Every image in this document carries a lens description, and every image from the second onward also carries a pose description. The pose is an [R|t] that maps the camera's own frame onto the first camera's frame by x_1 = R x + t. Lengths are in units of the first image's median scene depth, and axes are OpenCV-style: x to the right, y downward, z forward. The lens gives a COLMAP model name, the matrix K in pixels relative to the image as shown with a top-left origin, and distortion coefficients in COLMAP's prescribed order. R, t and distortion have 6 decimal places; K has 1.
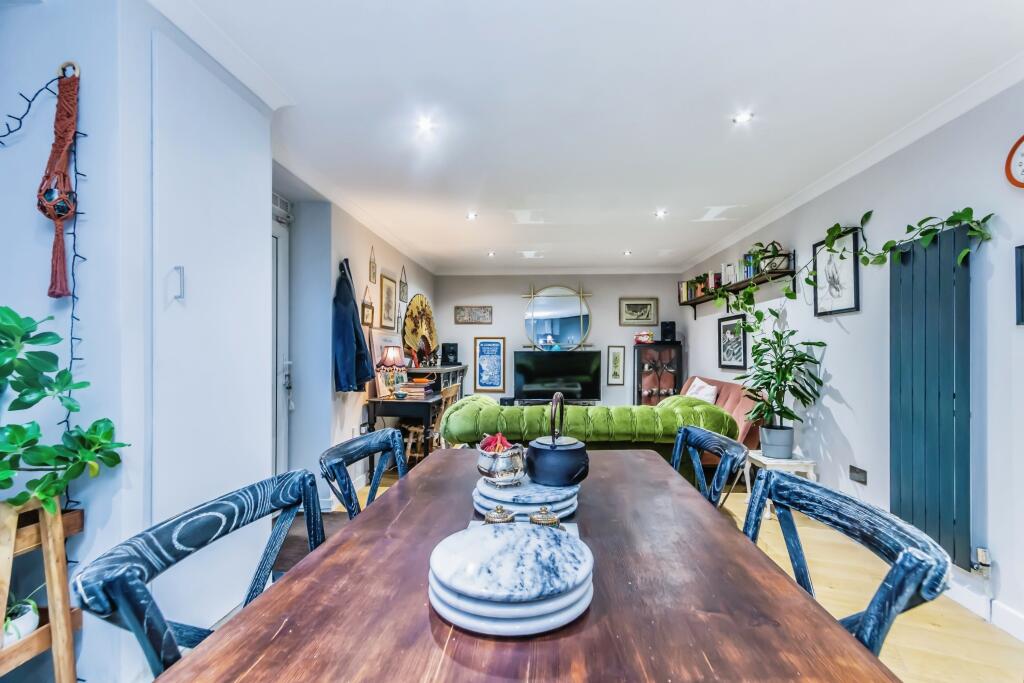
lens RADIAL K [[486.7, 0, 502.9], [0, 486.7, 349.6], [0, 0, 1]] dist [0.013712, -0.000386]
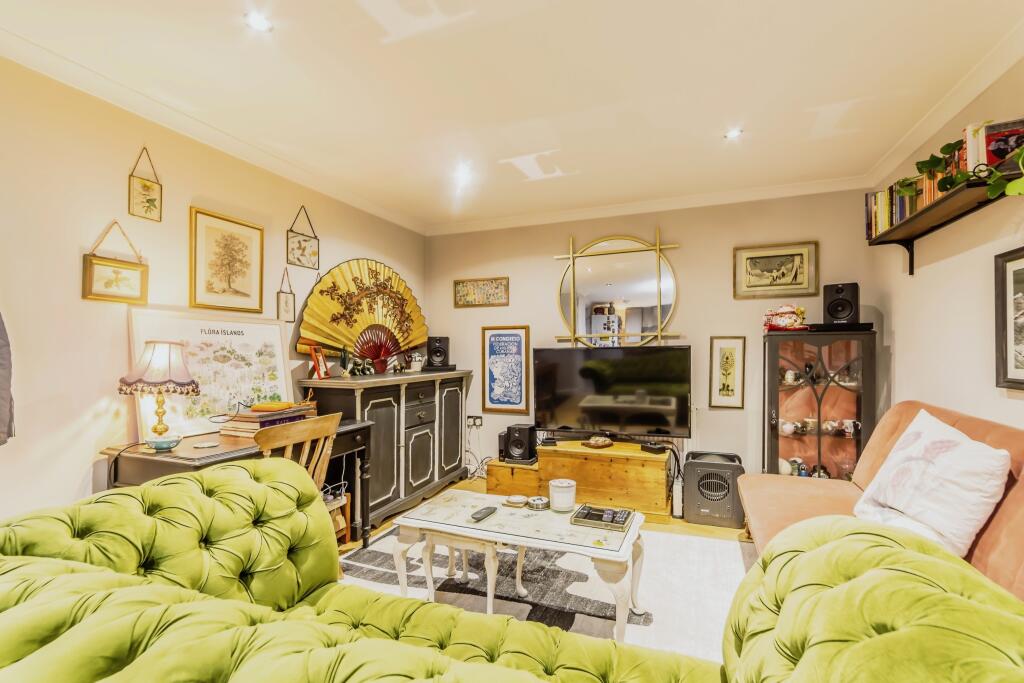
lens RADIAL K [[459.0, 0, 497.5], [0, 459.0, 356.9], [0, 0, 1]] dist [0.002800, 0.002207]
pose [[0.944914, -0.005442, -0.327273, 0.197353], [0.012381, 0.999740, 0.019124, 0.003337], [0.327084, -0.022122, 0.944736, 0.542049]]
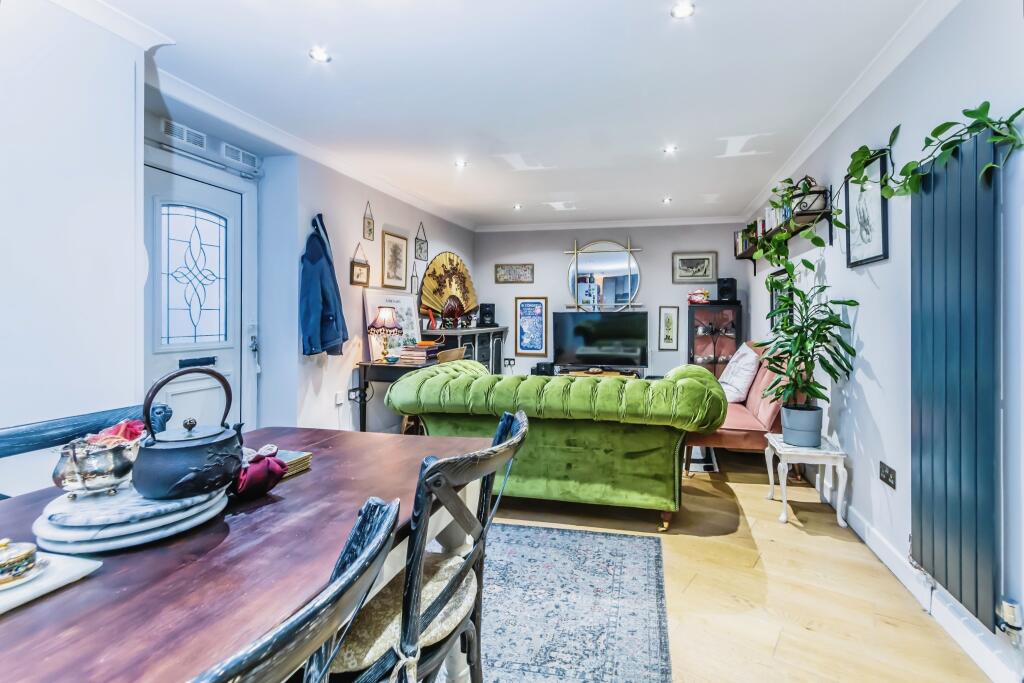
lens RADIAL K [[486.7, 0, 547.9], [0, 486.7, 312.8], [0, 0, 1]] dist [0.013712, -0.000386]
pose [[0.988024, 0.000403, -0.154298, 0.186754], [0.000286, 0.999990, 0.004447, 0.000584], [0.154299, -0.004438, 0.988014, 0.096469]]
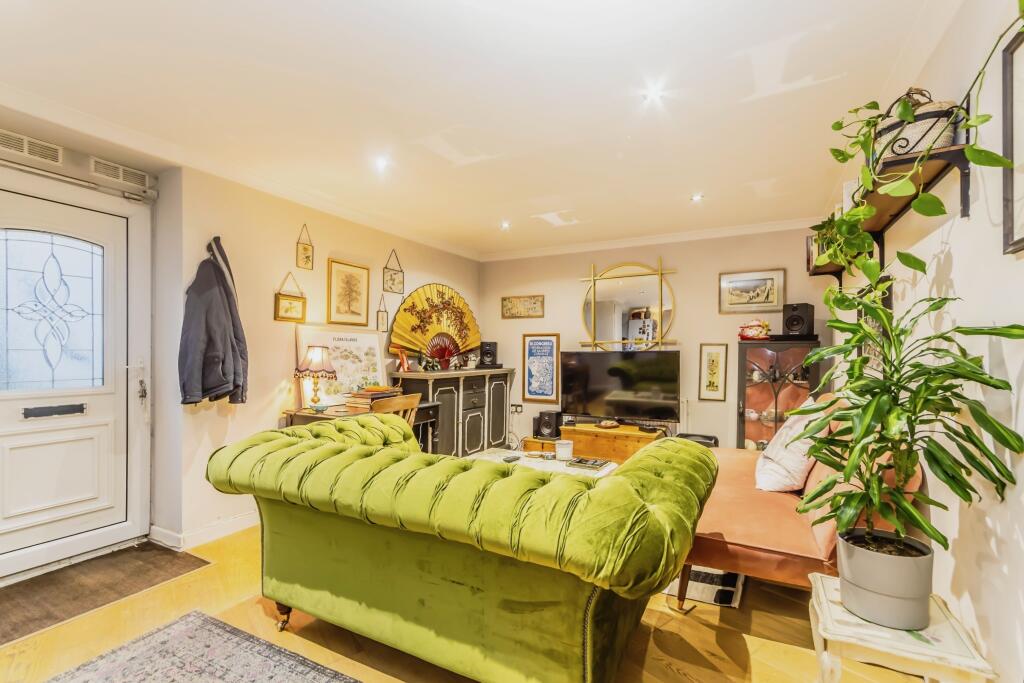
lens RADIAL K [[459.0, 0, 503.4], [0, 459.0, 360.6], [0, 0, 1]] dist [0.002800, 0.002207]
pose [[0.902108, 0.007977, -0.431437, 0.304053], [0.002851, 0.999697, 0.024444, -0.000234], [0.431501, -0.023281, 0.901812, 0.363193]]
